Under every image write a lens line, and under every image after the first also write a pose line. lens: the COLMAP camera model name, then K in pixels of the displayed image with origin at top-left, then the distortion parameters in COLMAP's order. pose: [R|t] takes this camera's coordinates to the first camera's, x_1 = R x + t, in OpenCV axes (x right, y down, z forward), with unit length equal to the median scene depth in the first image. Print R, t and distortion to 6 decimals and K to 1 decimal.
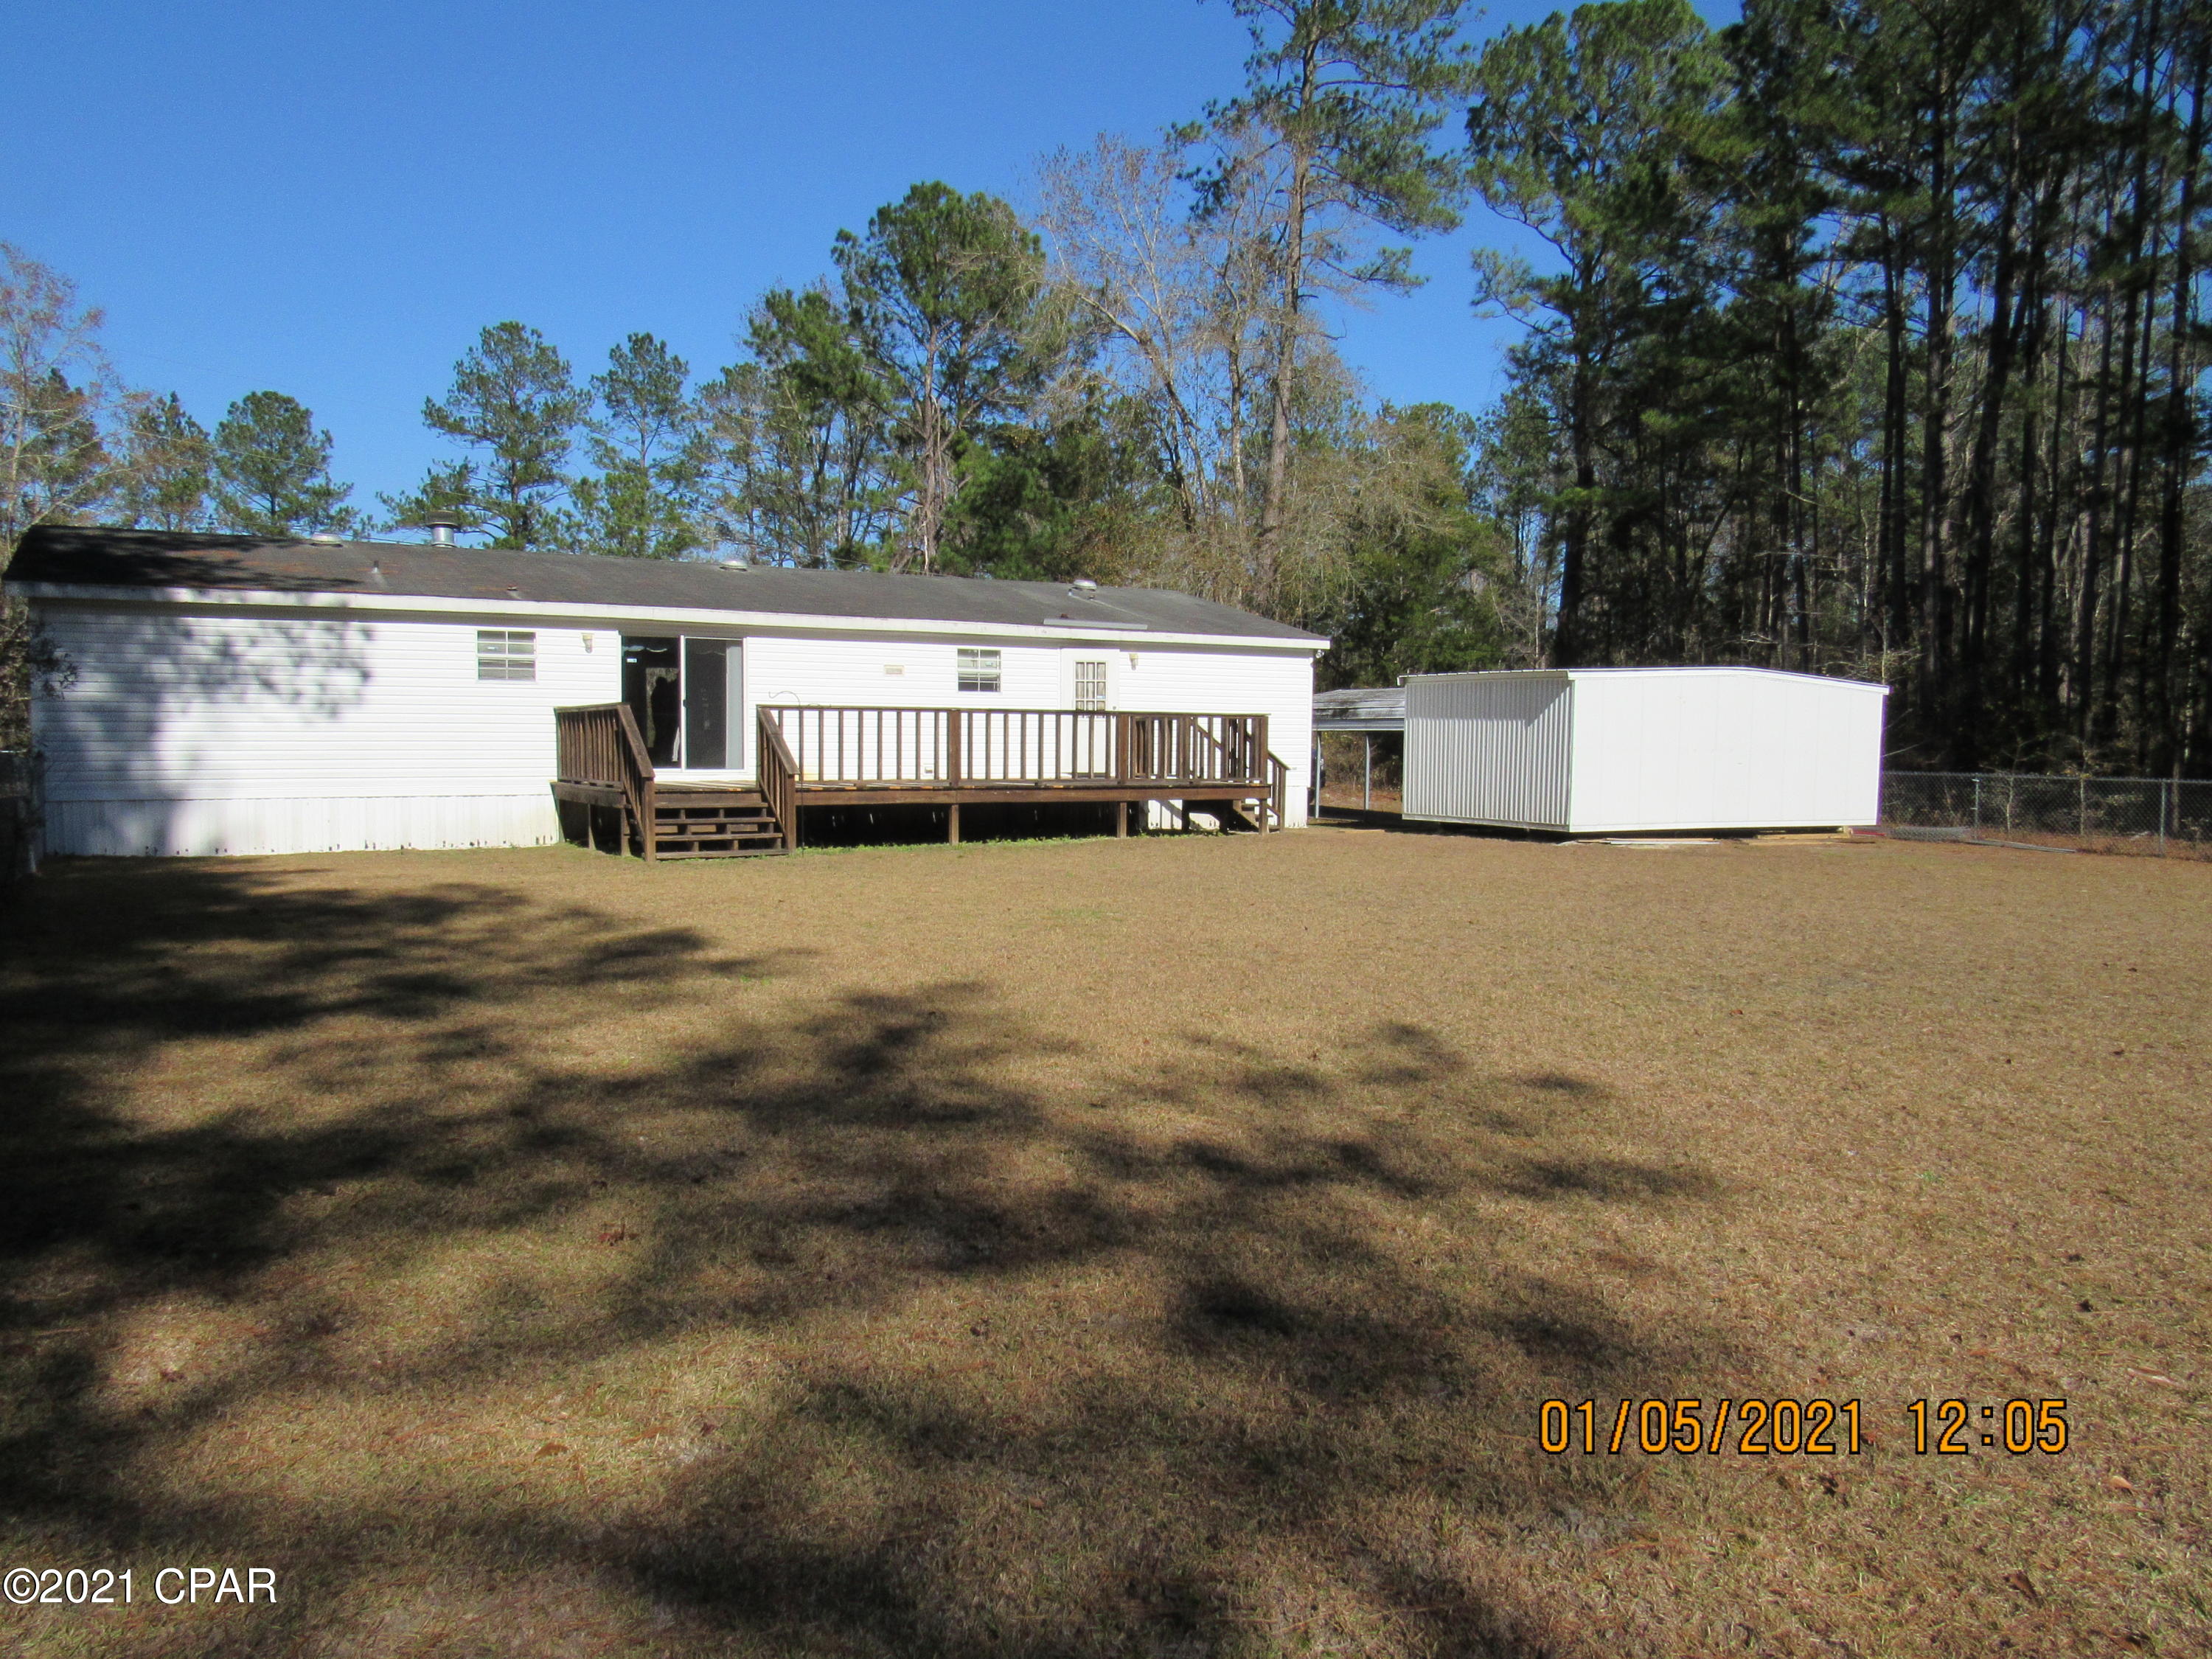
lens RADIAL K [[1606.2, 0, 1108.0], [0, 1606.2, 850.4], [0, 0, 1]] dist [-0.014576, 0.007807]
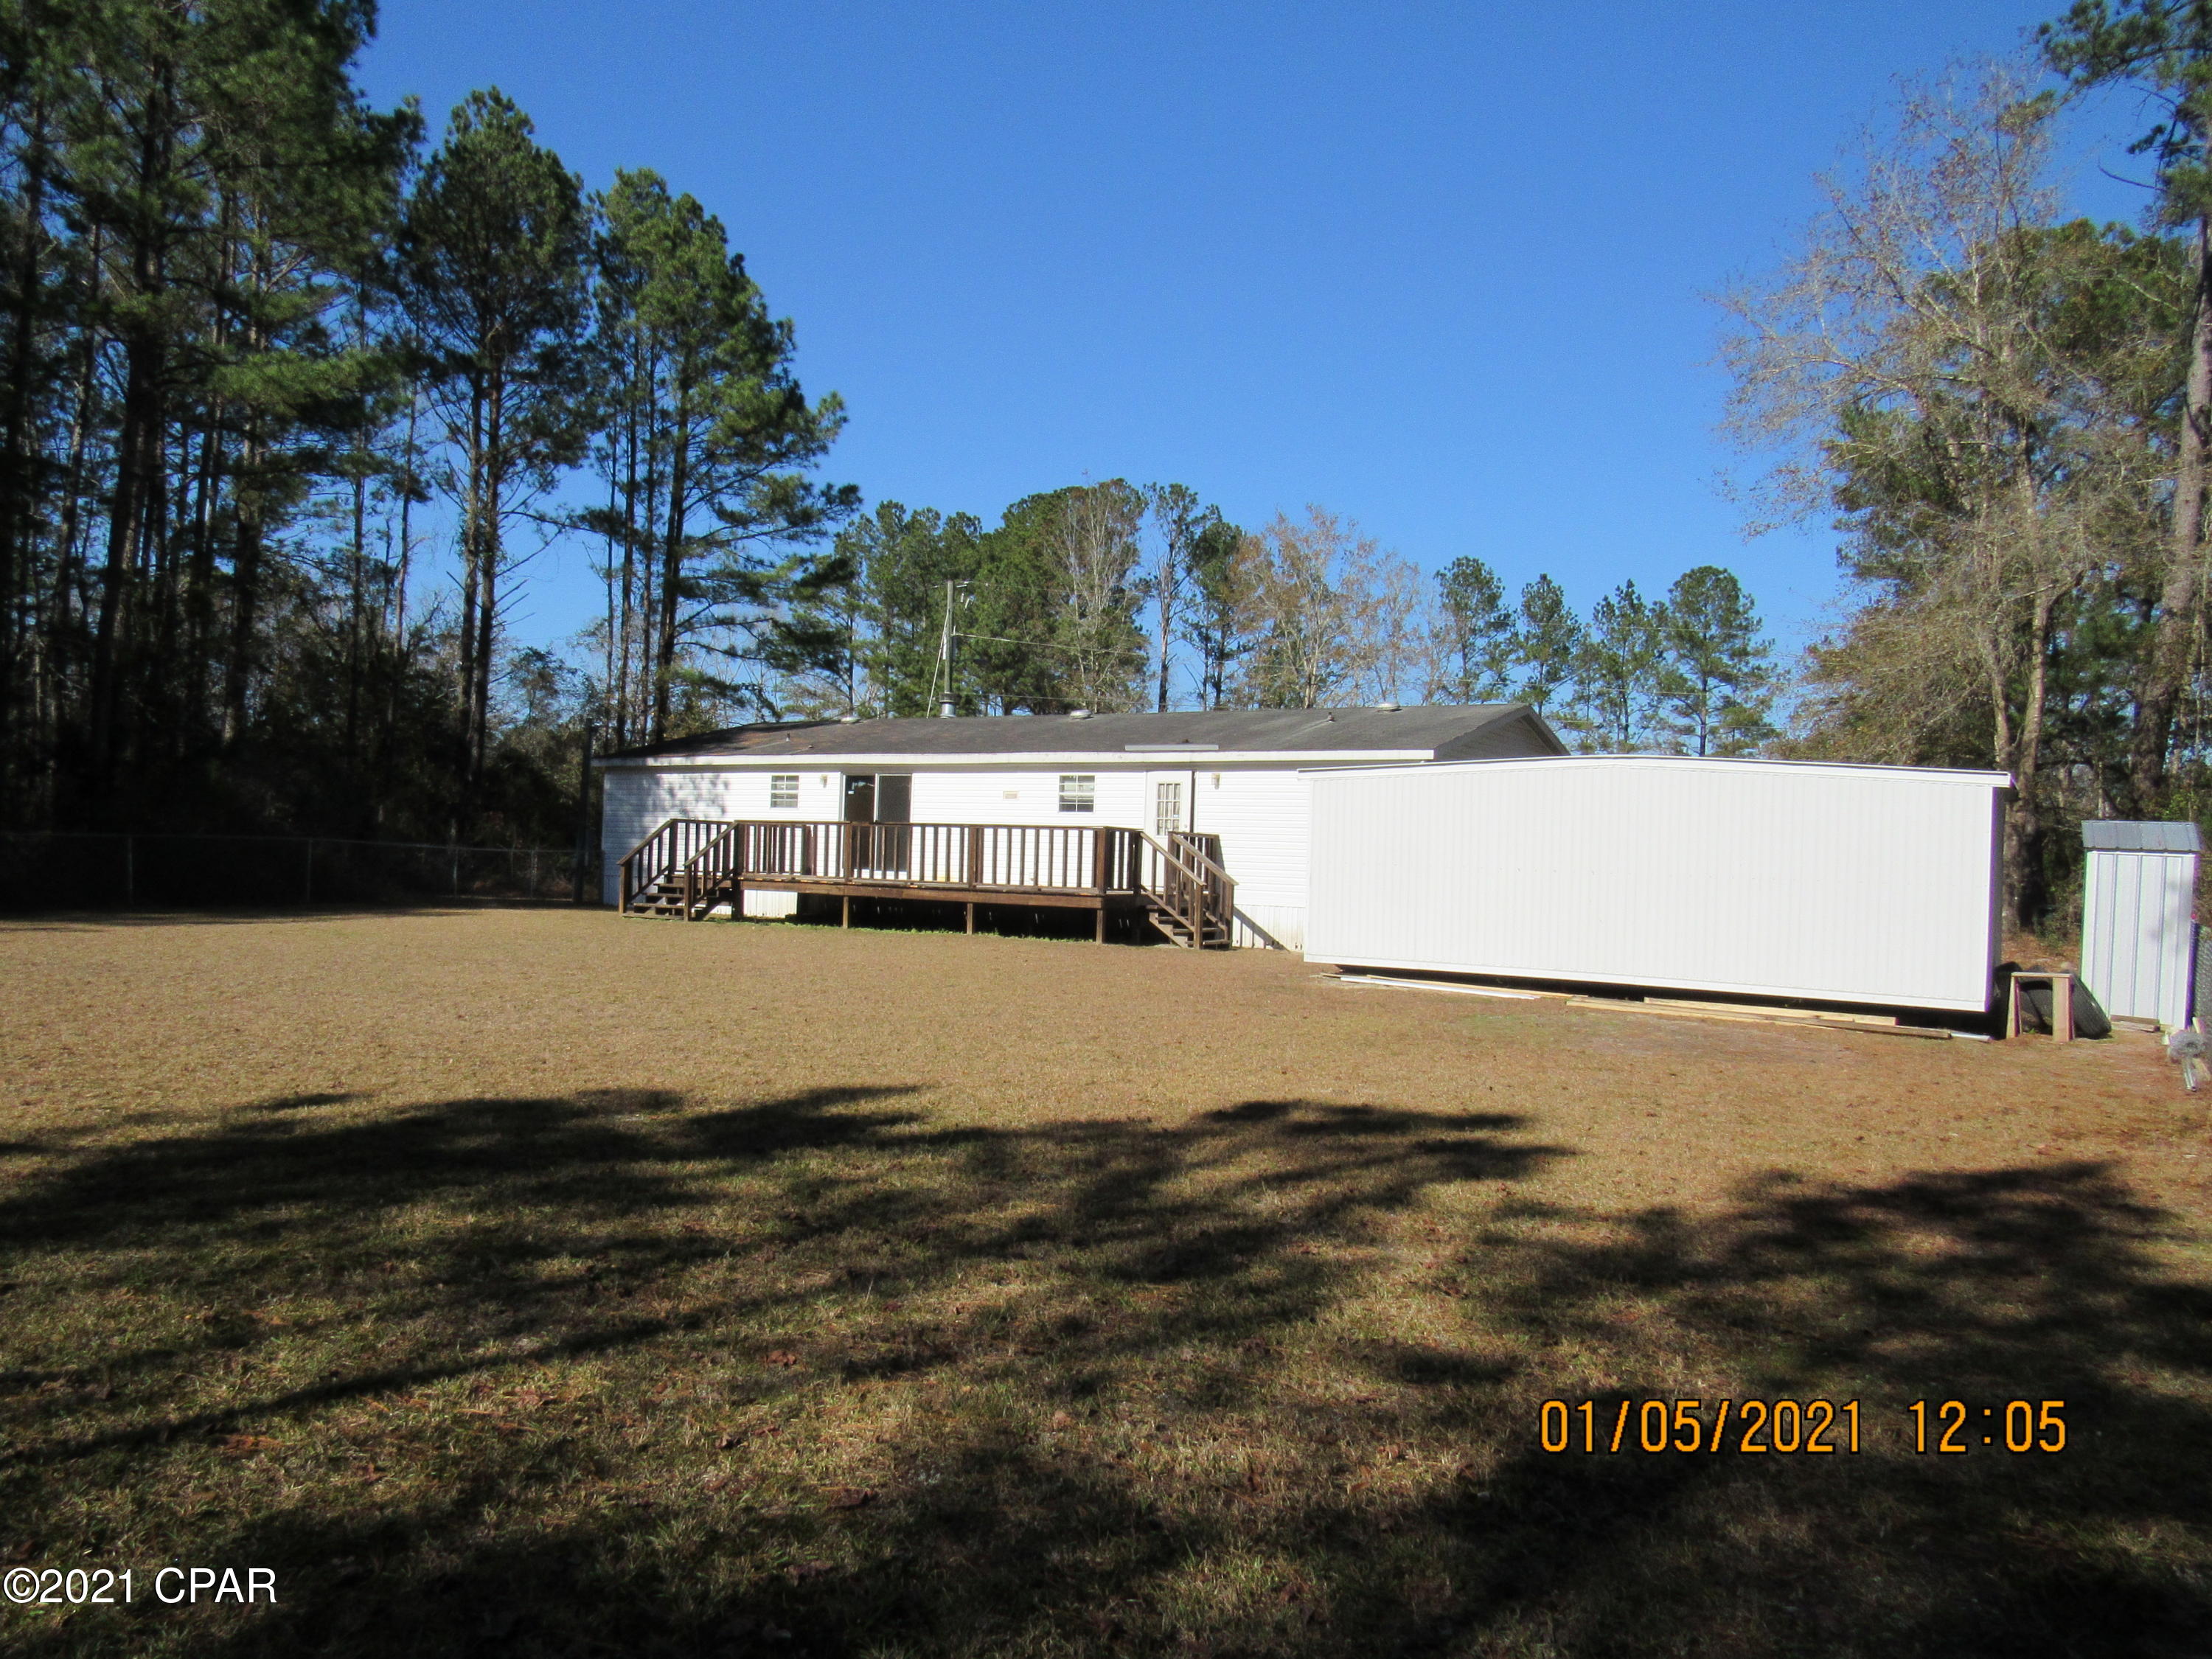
lens RADIAL K [[1606.2, 0, 1112.0], [0, 1606.2, 824.8], [0, 0, 1]] dist [-0.014576, 0.007807]
pose [[0.467693, -0.011091, -0.883822, 0.993722], [-0.086811, 0.994511, -0.058418, -0.025689], [0.879618, 0.104047, 0.464162, 0.512908]]
